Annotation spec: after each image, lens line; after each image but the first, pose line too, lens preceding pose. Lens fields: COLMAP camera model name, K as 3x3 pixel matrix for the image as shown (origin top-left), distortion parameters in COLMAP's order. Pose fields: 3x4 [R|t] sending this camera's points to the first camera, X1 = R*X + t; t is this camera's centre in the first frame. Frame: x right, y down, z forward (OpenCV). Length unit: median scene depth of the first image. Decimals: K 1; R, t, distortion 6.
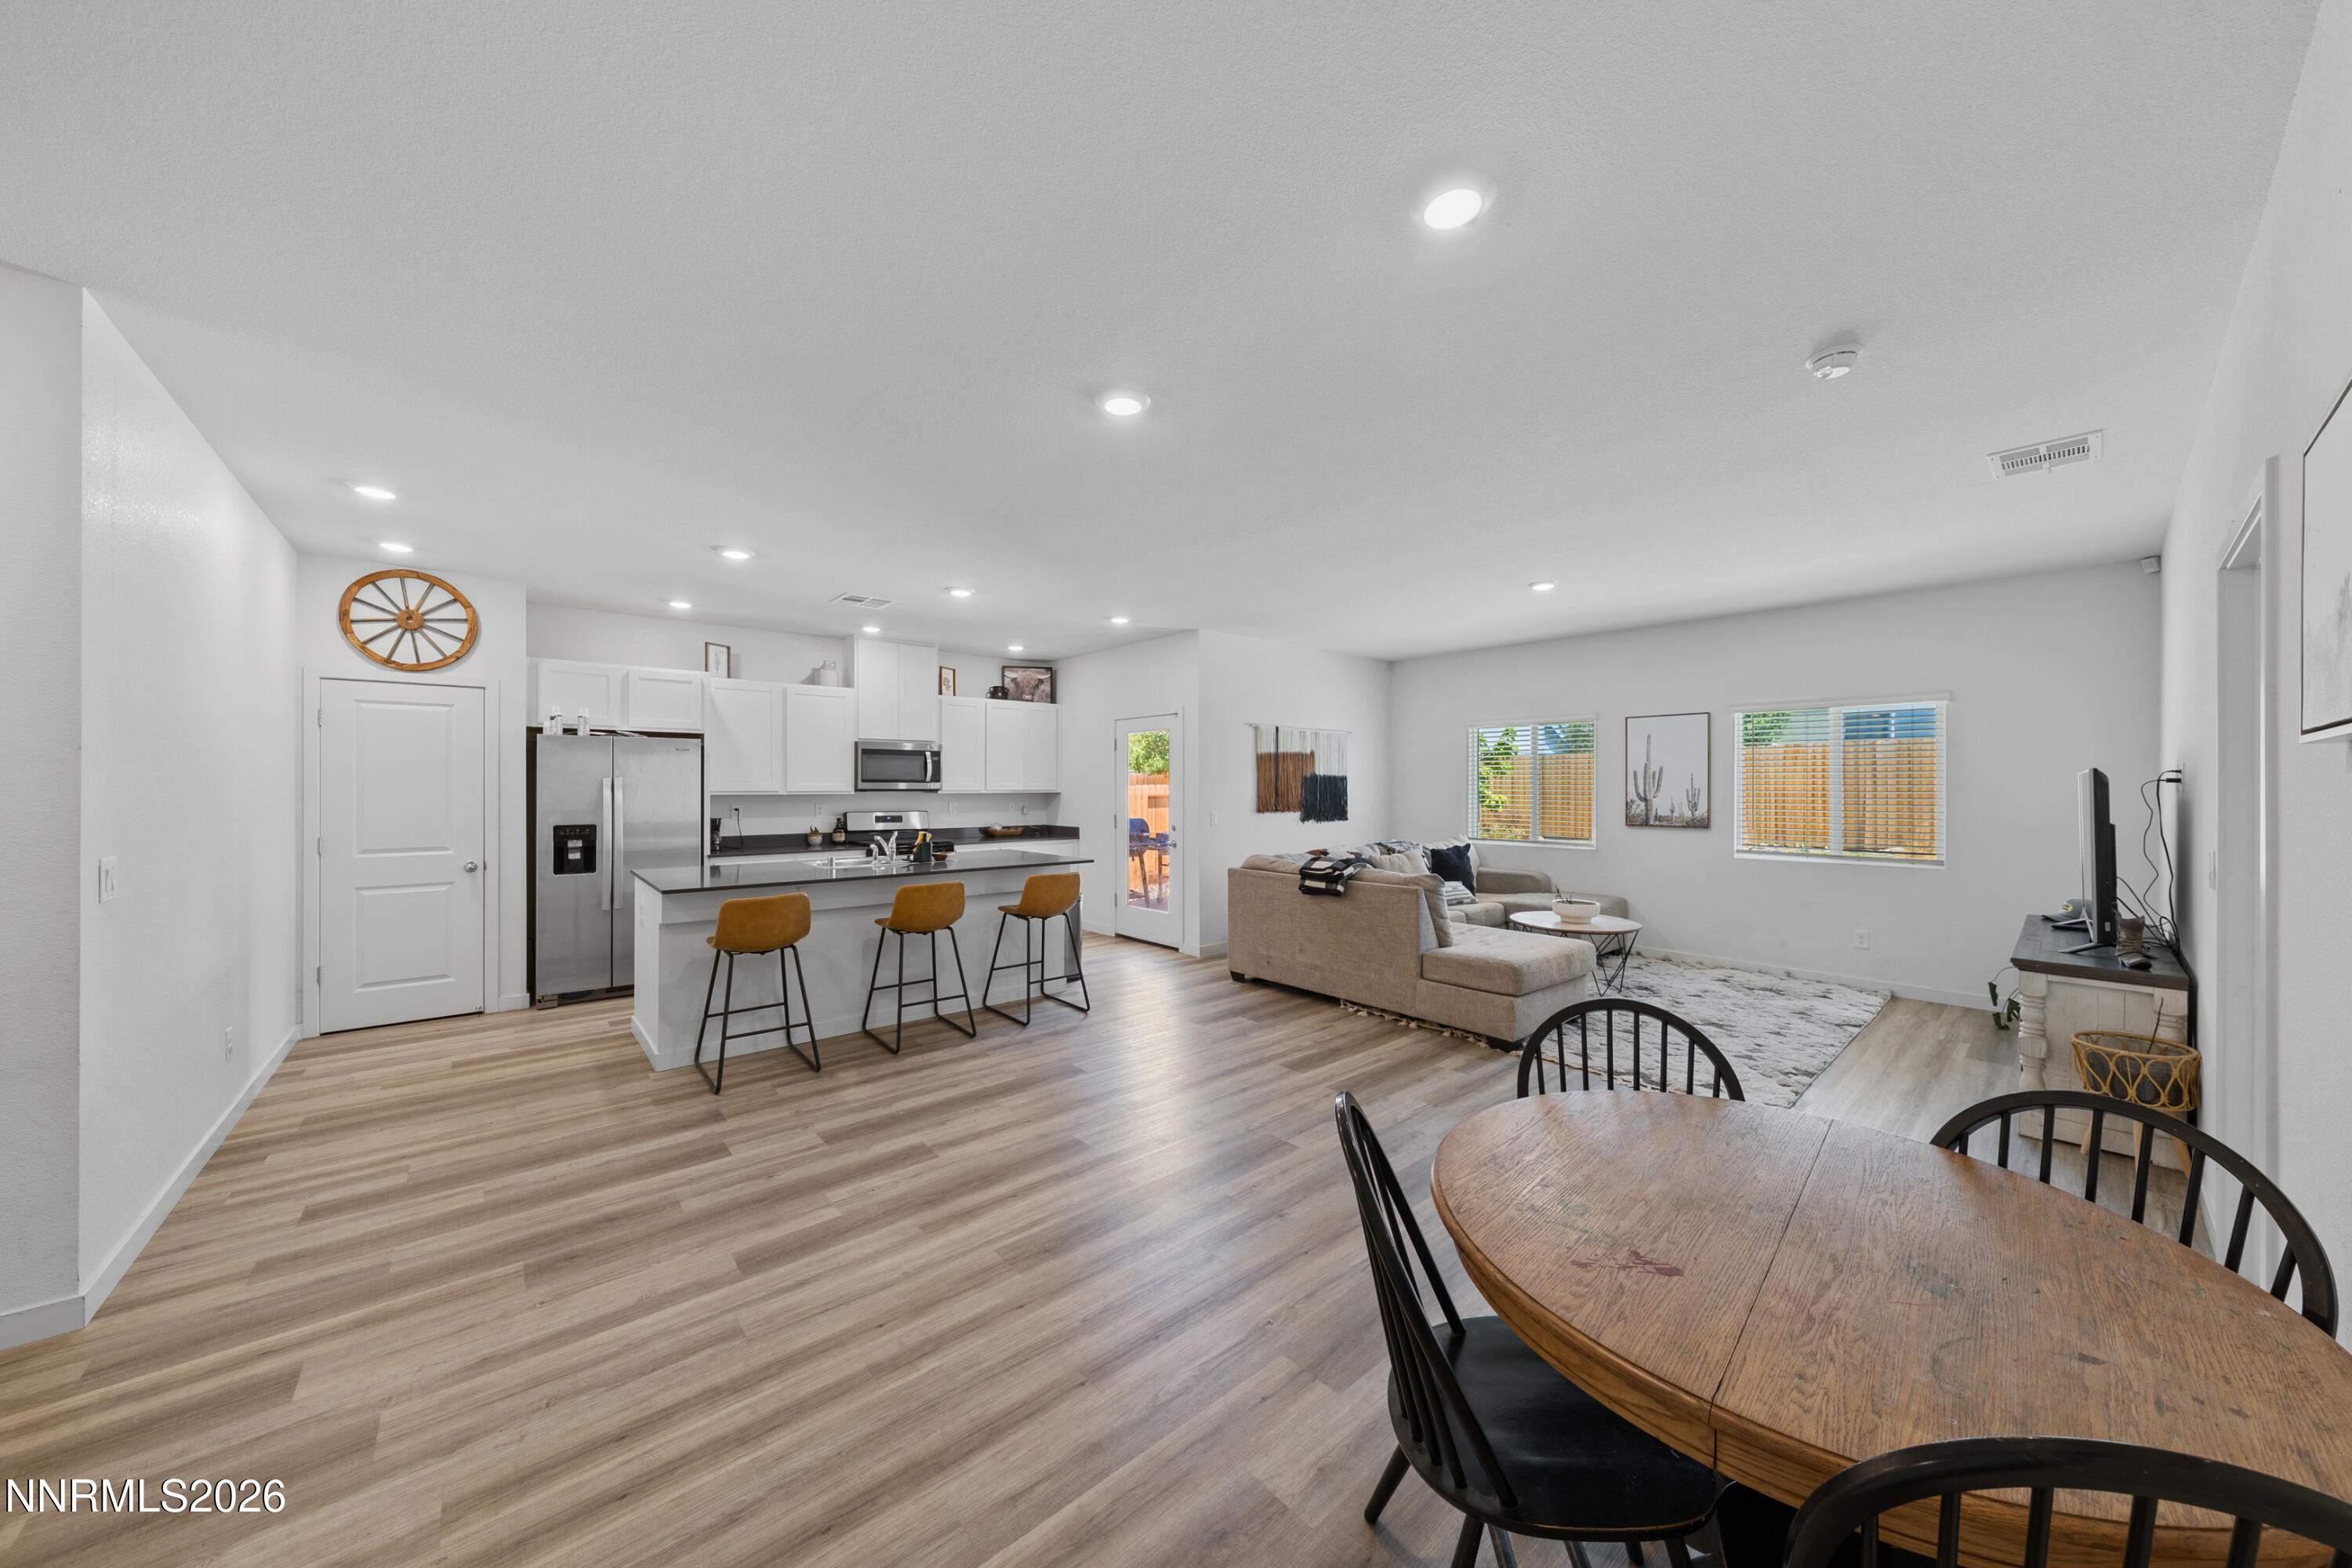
lens RADIAL K [[799.5, 0, 1180.4], [0, 799.5, 786.2], [0, 0, 1]] dist [-0.001804, 0.001052]
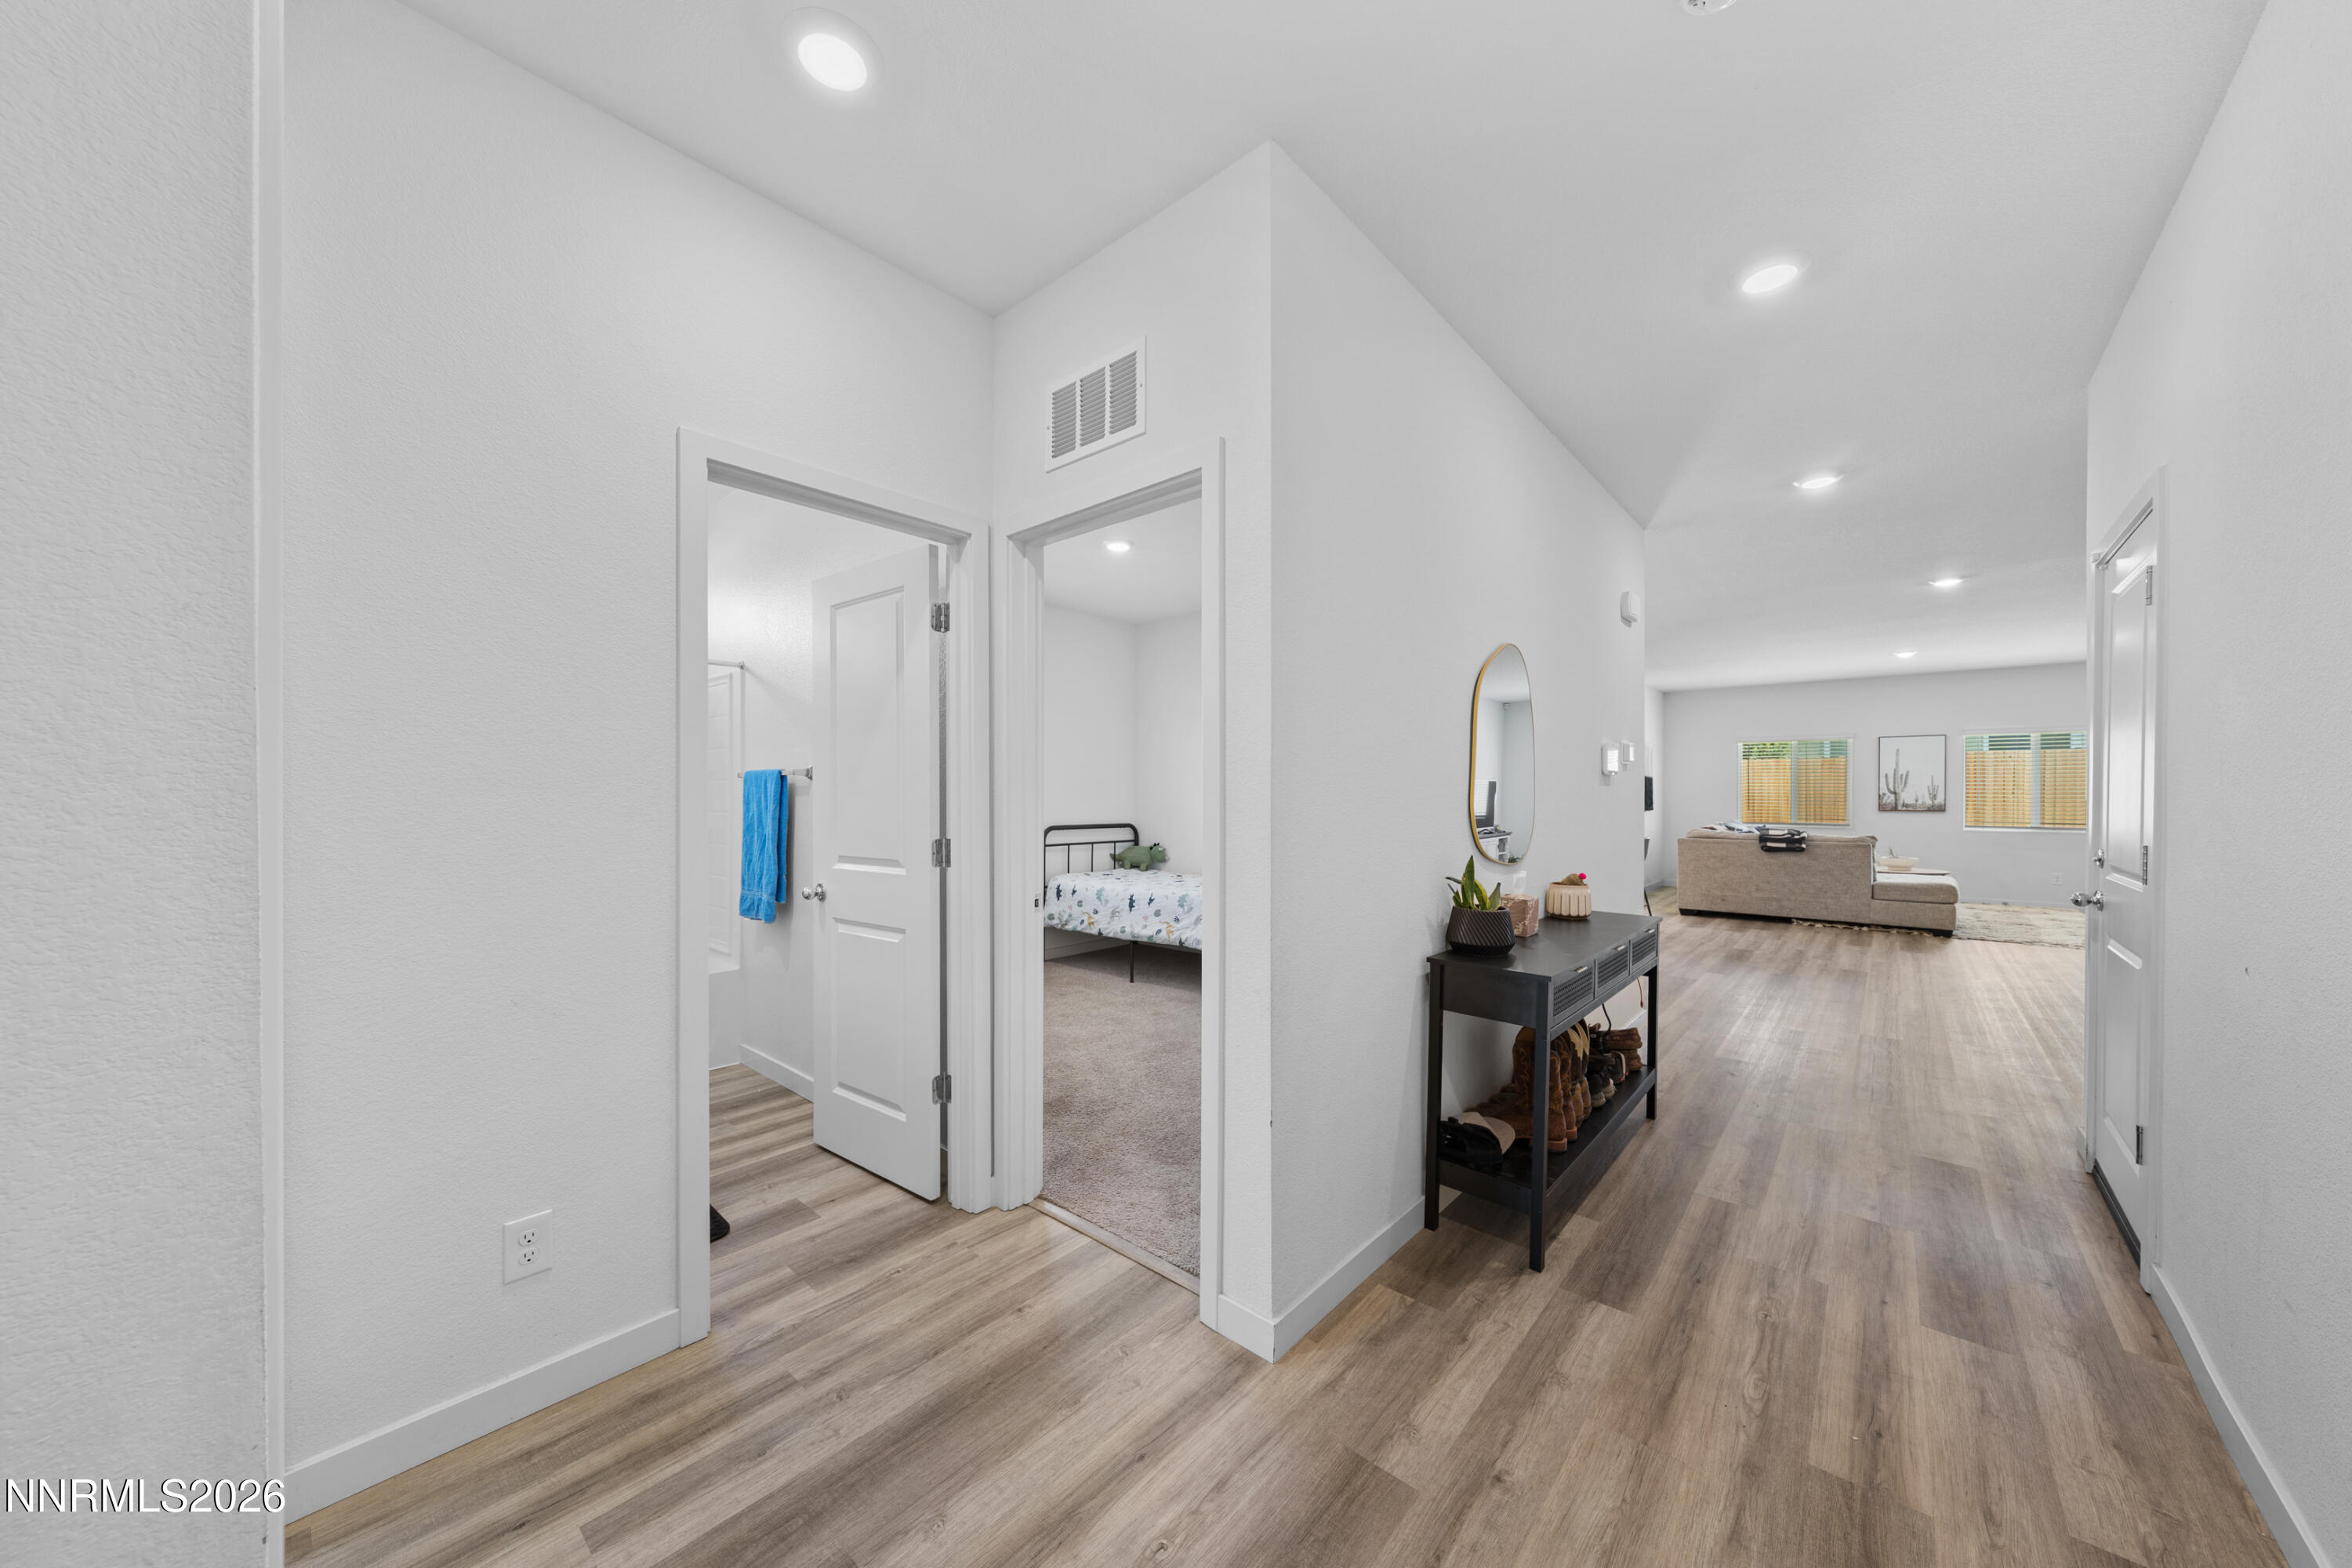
lens RADIAL K [[799.5, 0, 1216.1], [0, 799.5, 776.0], [0, 0, 1]] dist [-0.001804, 0.001052]
pose [[0.988909, 0.003998, 0.148470, -1.079810], [-0.000324, 0.999693, -0.024762, 0.027546], [-0.148524, 0.024439, 0.988607, -0.336864]]
